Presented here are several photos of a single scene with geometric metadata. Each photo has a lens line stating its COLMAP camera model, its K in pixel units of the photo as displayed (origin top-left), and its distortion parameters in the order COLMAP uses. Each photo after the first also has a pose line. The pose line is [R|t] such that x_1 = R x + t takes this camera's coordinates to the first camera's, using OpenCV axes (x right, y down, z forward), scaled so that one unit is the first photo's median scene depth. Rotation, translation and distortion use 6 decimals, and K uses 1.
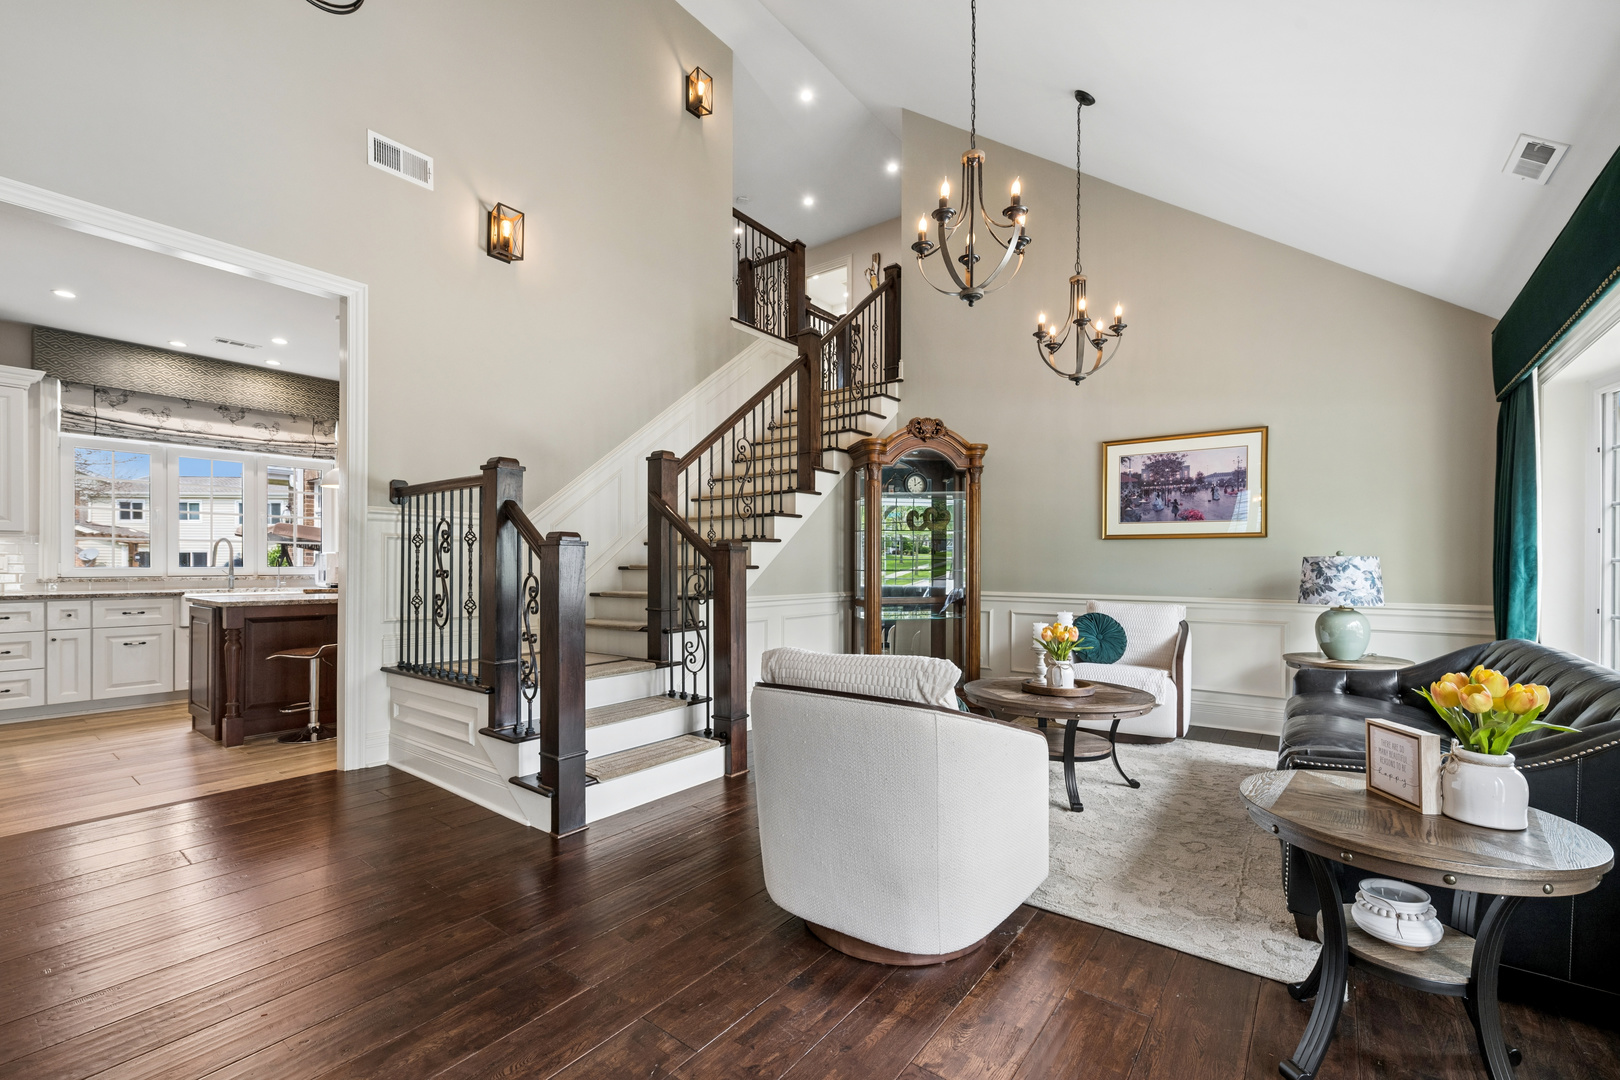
lens RADIAL K [[662.3, 0, 796.1], [0, 662.3, 565.3], [0, 0, 1]] dist [0.003116, -0.000675]
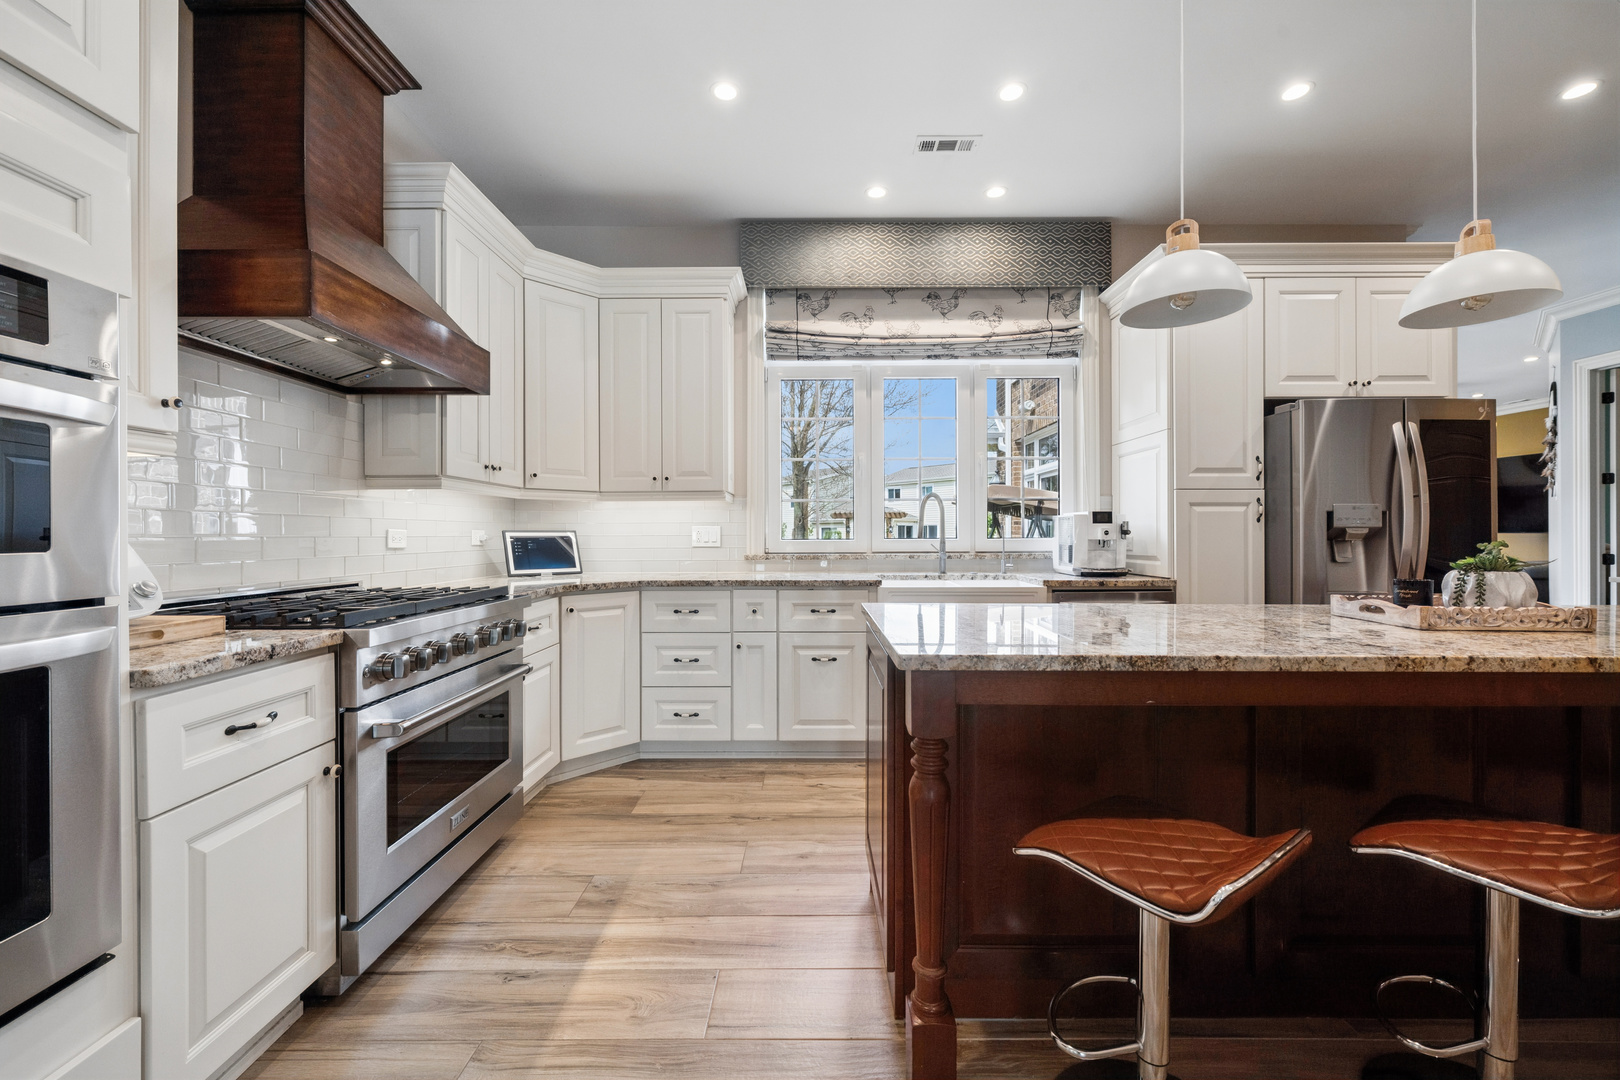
lens RADIAL K [[662.3, 0, 817.9], [0, 662.3, 529.9], [0, 0, 1]] dist [0.003116, -0.000675]
pose [[0.616553, -0.008936, -0.787262, -0.469187], [0.002870, 0.999954, -0.009102, -0.000787], [0.787308, 0.003352, 0.616551, 0.567479]]
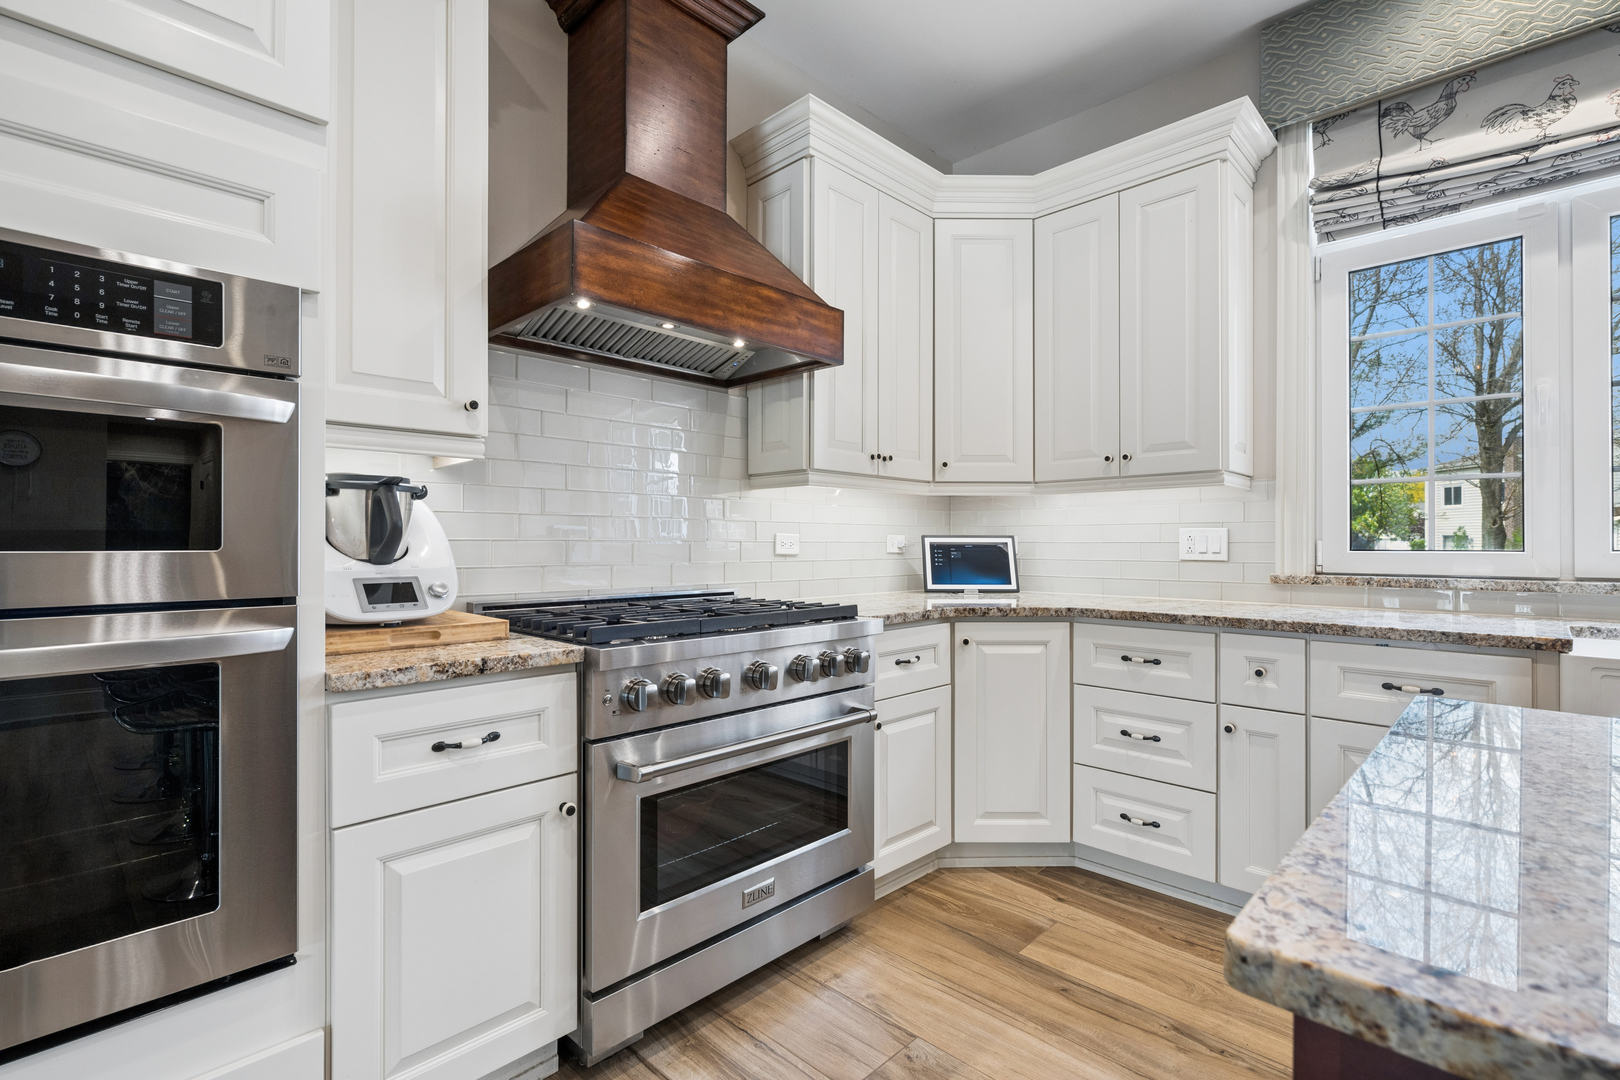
lens RADIAL K [[758.9, 0, 803.5], [0, 758.9, 536.9], [0, 0, 1]] dist [-0.000385, 0.000701]
pose [[-0.118409, -0.010871, -0.992905, -0.553022], [-0.003650, 0.999938, -0.010512, 0.001020], [0.992958, 0.002379, -0.118442, 0.701708]]
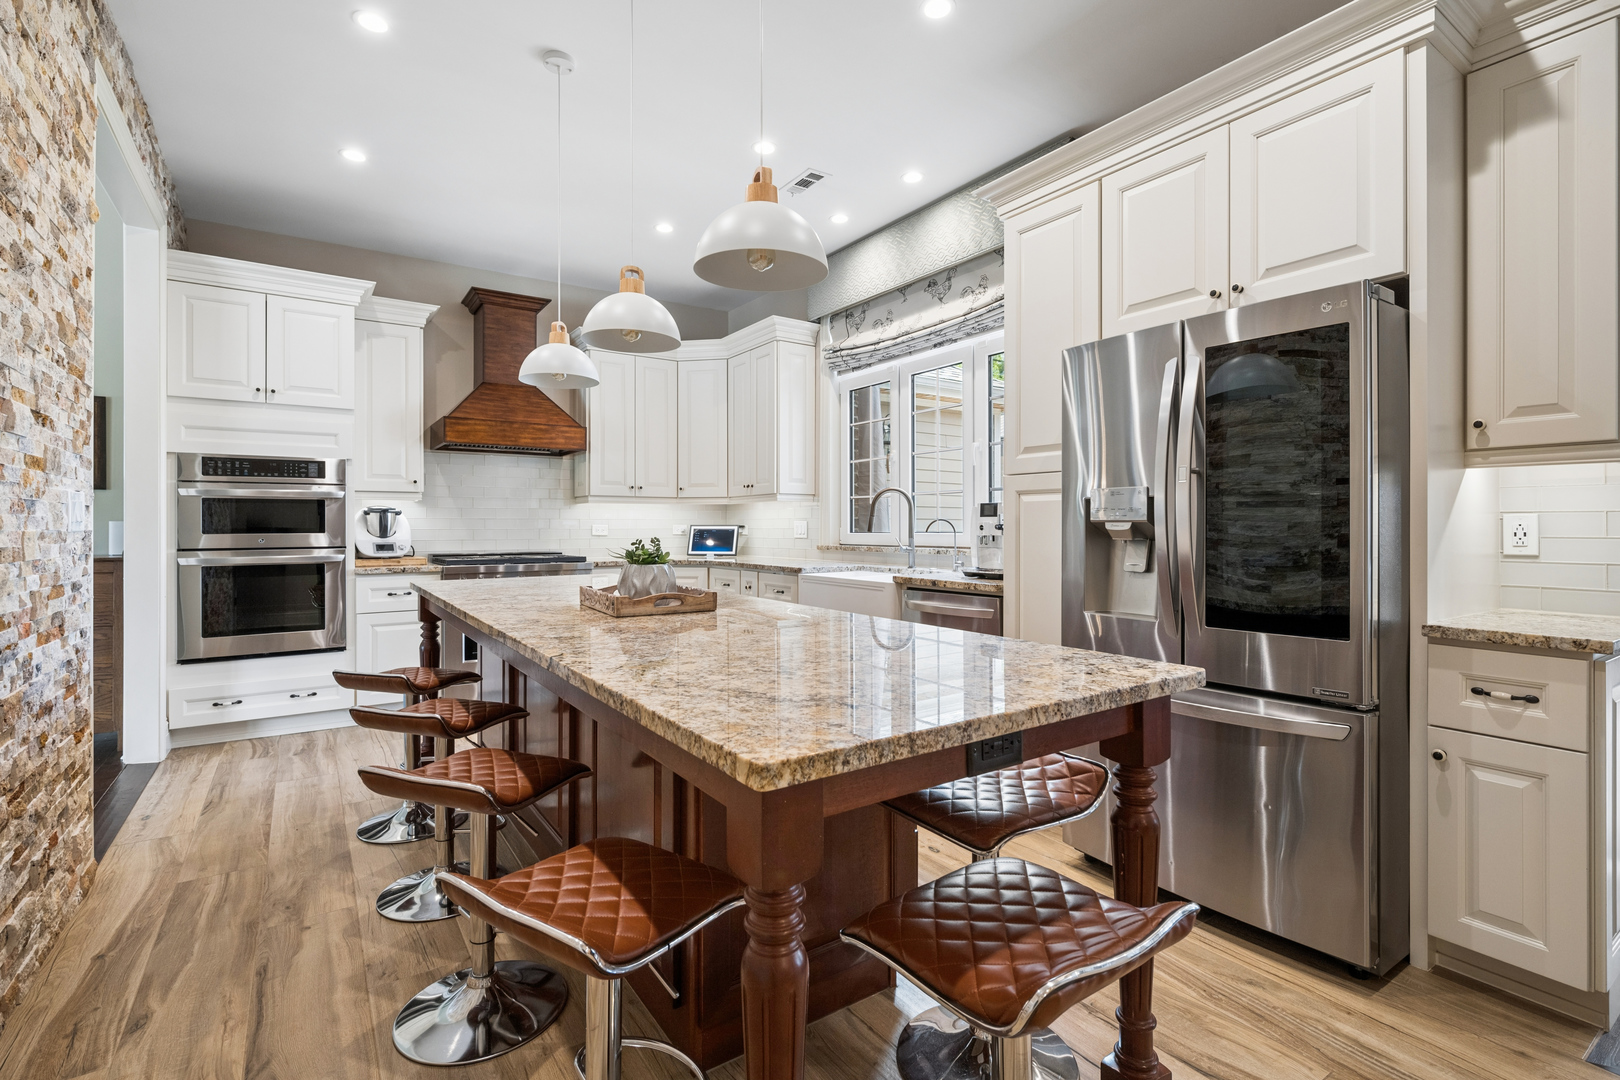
lens RADIAL K [[758.9, 0, 803.1], [0, 758.9, 523.0], [0, 0, 1]] dist [-0.000385, 0.000701]
pose [[-0.313672, -0.006079, -0.949512, -0.148502], [-0.000142, 0.999980, -0.006355, -0.002572], [0.949532, -0.001859, -0.313666, 1.237307]]
